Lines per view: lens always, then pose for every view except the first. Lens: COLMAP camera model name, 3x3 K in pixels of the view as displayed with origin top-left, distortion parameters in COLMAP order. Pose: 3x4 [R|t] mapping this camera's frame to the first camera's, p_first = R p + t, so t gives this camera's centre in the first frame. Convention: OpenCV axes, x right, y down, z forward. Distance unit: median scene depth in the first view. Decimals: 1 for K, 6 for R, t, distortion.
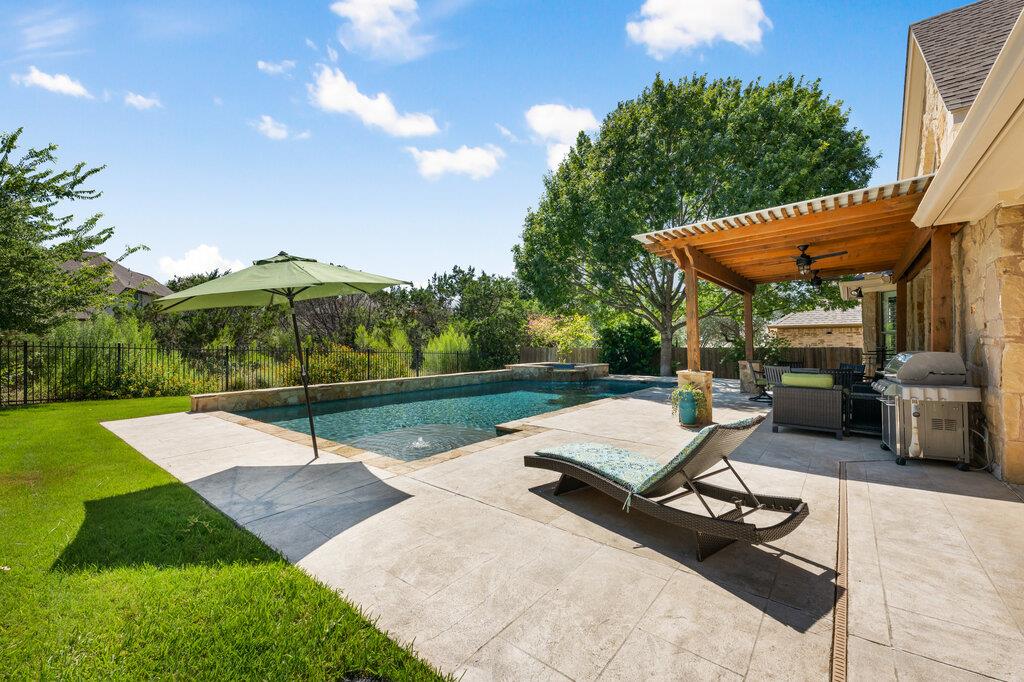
lens RADIAL K [[408.6, 0, 531.7], [0, 408.6, 342.8], [0, 0, 1]] dist [0.004463, -0.000144]
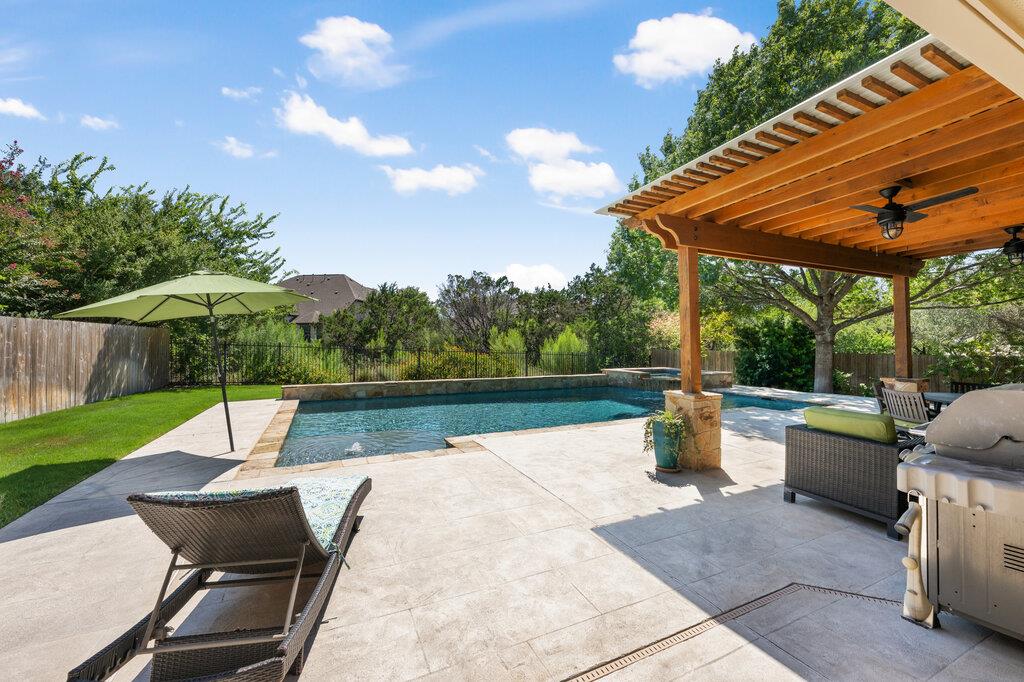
lens RADIAL K [[408.6, 0, 510.0], [0, 408.6, 341.7], [0, 0, 1]] dist [0.004463, -0.000144]
pose [[0.892491, 0.007243, -0.451007, 0.305823], [-0.007495, 0.999971, 0.001226, -0.011525], [0.451003, 0.002286, 0.892520, 0.162595]]
